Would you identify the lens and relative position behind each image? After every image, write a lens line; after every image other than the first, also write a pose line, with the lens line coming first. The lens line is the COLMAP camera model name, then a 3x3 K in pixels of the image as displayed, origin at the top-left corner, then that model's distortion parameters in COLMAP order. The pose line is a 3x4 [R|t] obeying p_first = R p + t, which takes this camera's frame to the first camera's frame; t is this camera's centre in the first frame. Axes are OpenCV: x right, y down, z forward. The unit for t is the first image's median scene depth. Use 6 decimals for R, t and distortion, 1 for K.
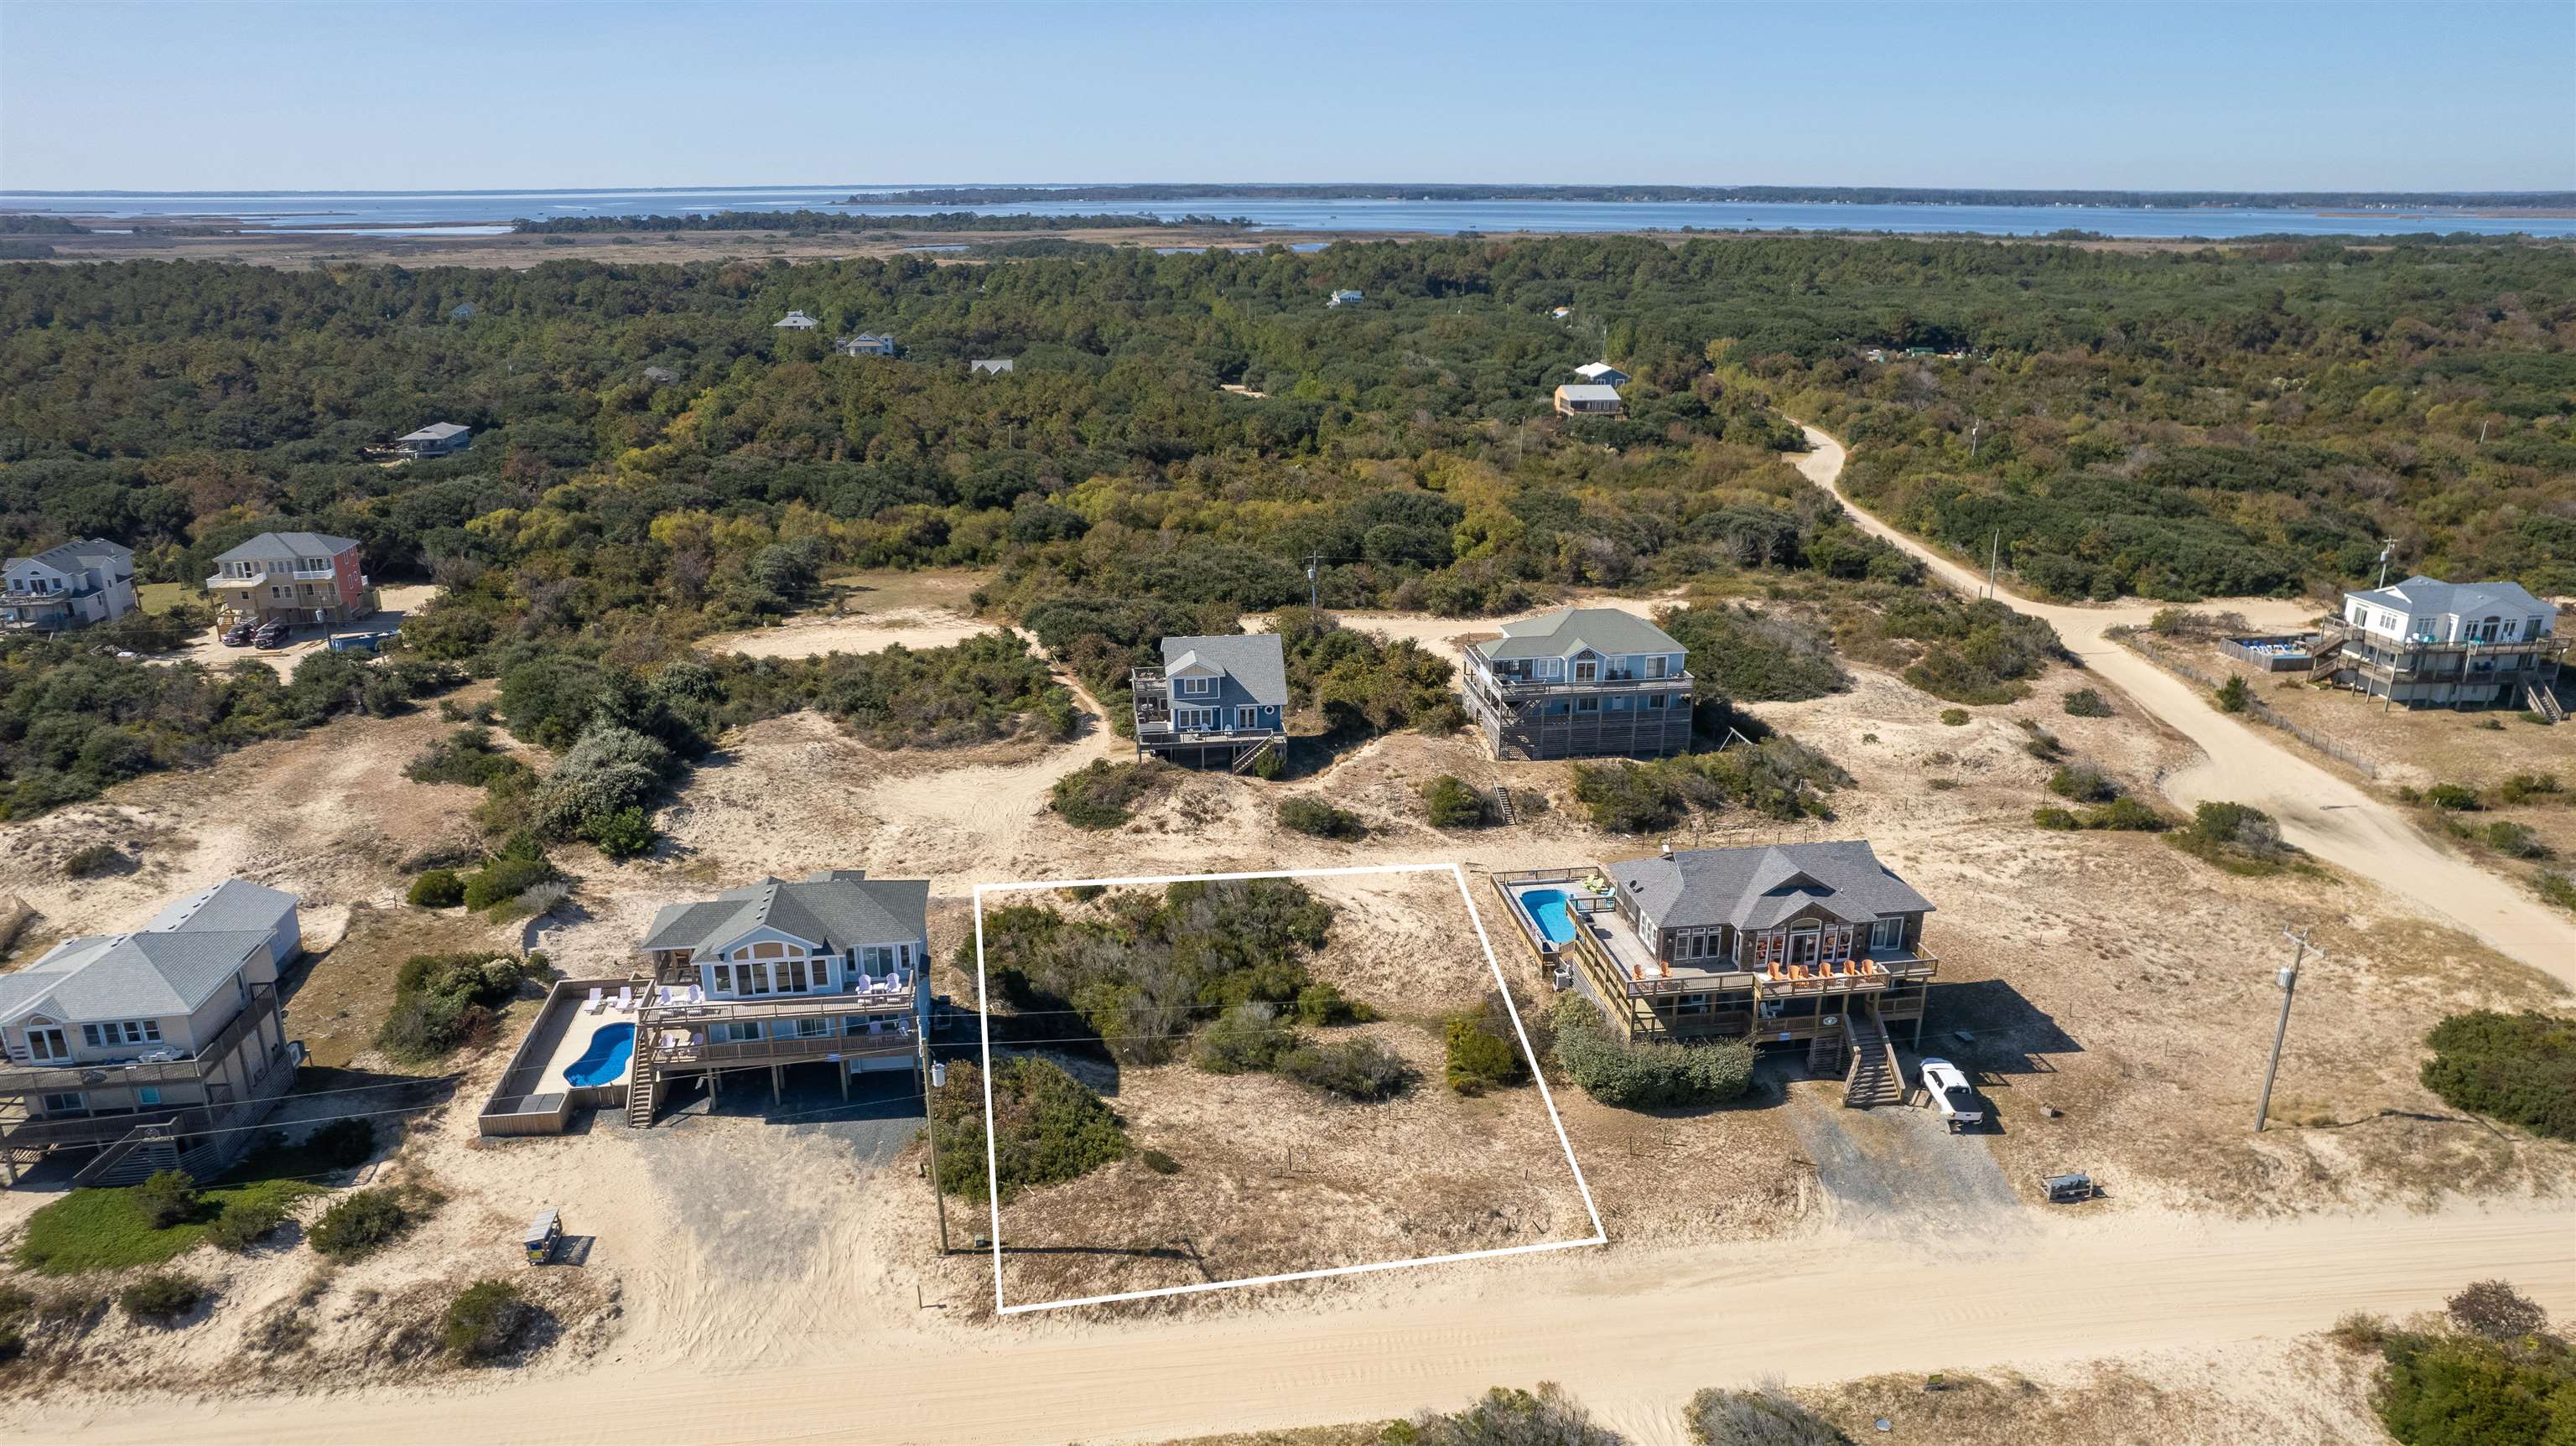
lens RADIAL K [[1654.6, 0, 1283.1], [0, 1654.6, 731.9], [0, 0, 1]] dist [-0.073609, 0.066093]
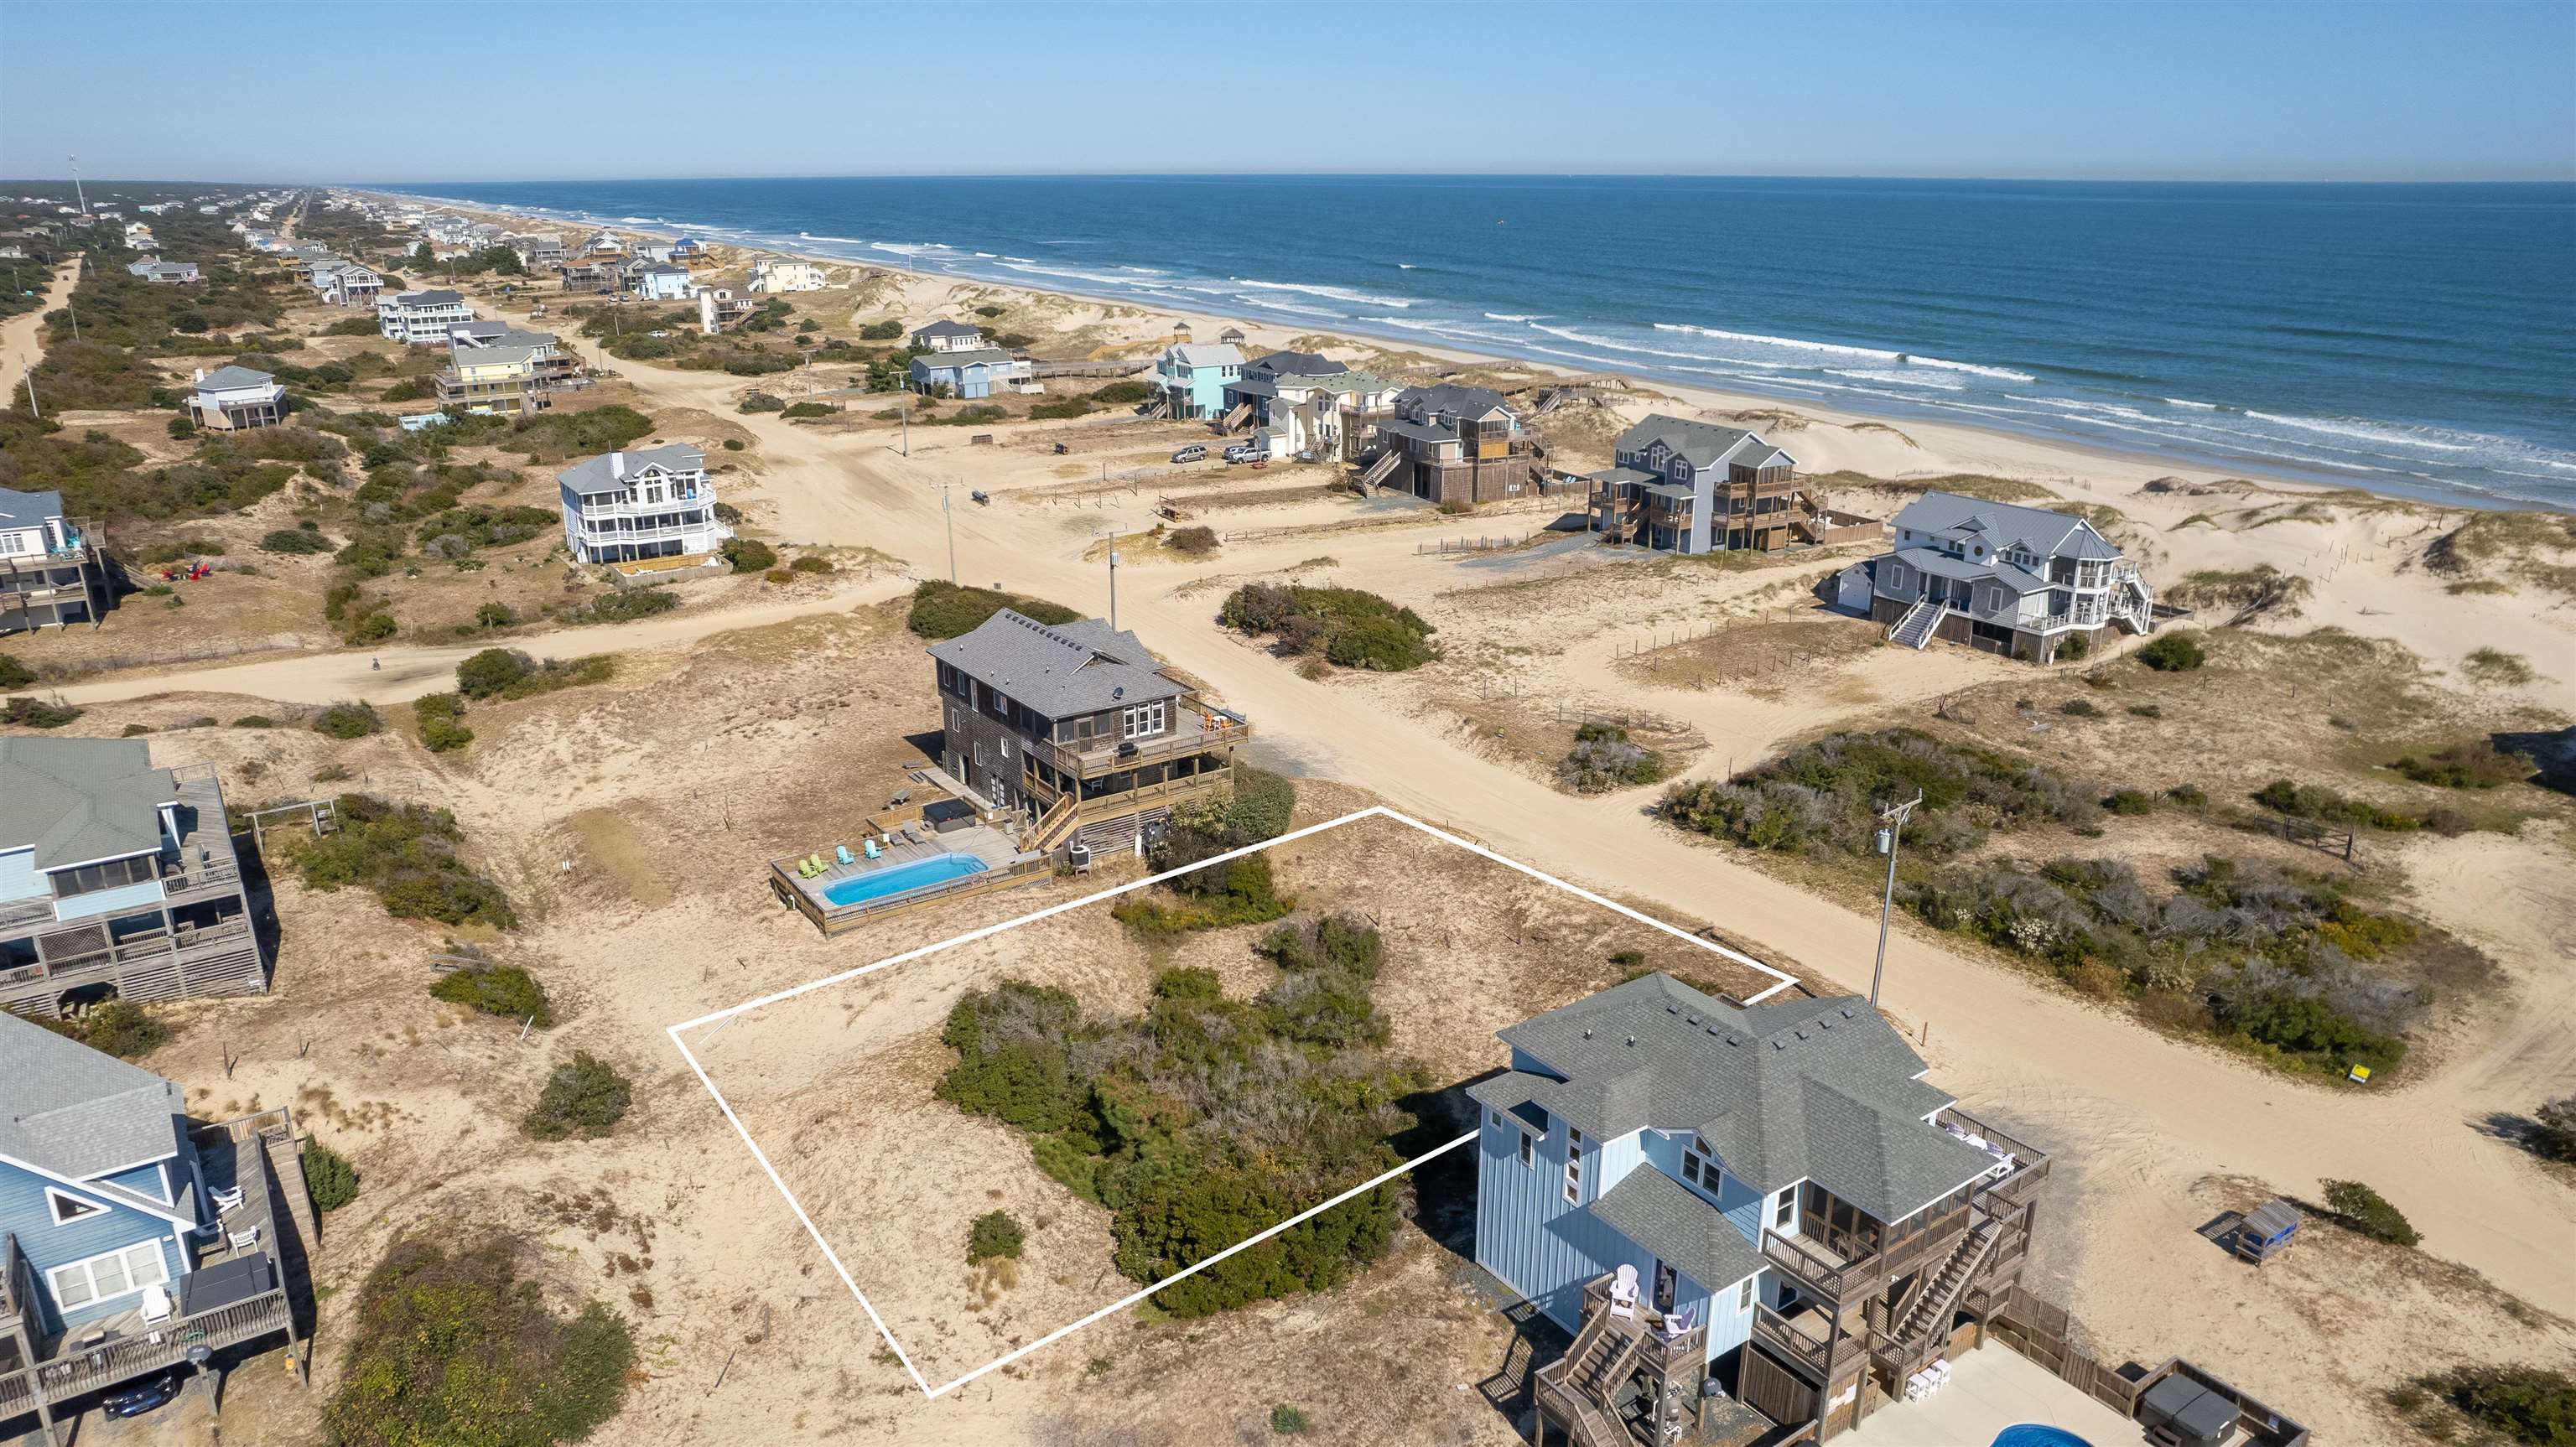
lens RADIAL K [[1687.2, 0, 1288.0], [0, 1687.2, 723.5], [0, 0, 1]] dist [-0.073429, 0.061769]
pose [[-0.453483, -0.281016, 0.845803, -0.500906], [0.285781, 0.853037, 0.436643, -0.219437], [-0.844205, 0.439725, -0.306528, 0.911937]]
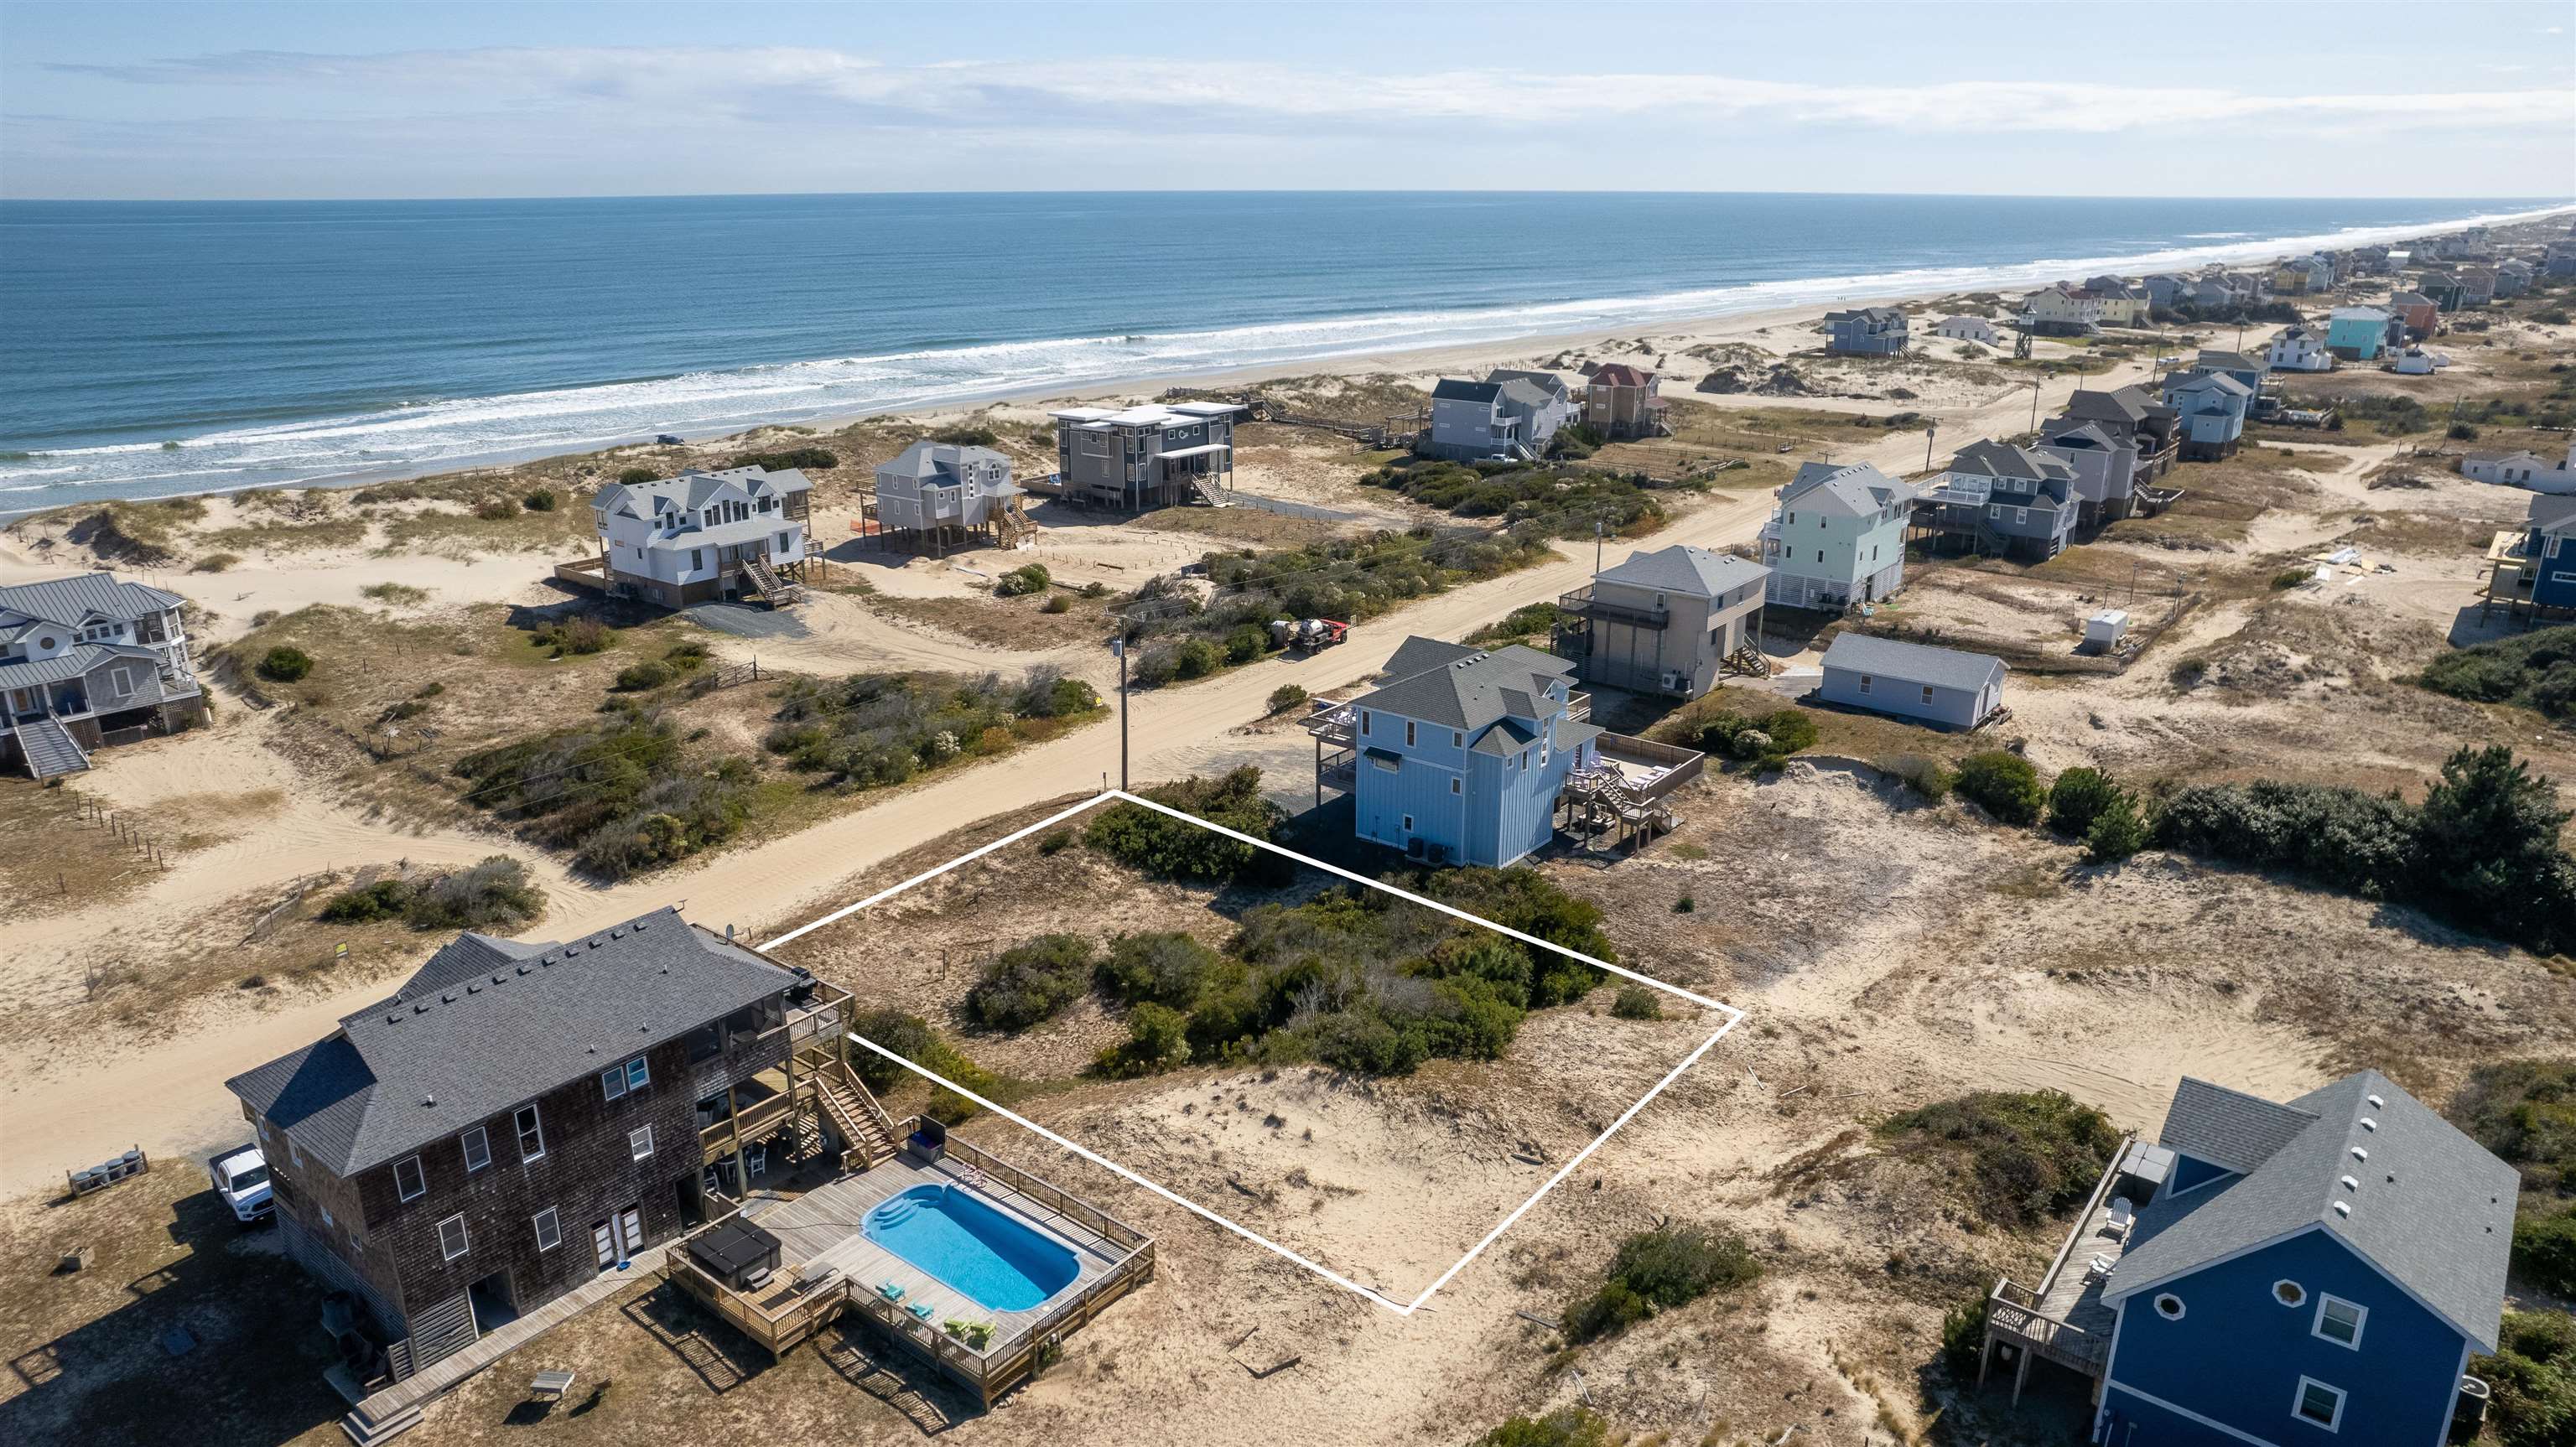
lens RADIAL K [[1666.8, 0, 1281.2], [0, 1666.8, 717.1], [0, 0, 1]] dist [-0.082297, 0.073700]
pose [[-0.725716, 0.212596, -0.654323, 0.348949], [-0.219024, 0.830187, 0.512657, -0.275793], [0.652200, 0.515356, -0.555917, 1.093653]]
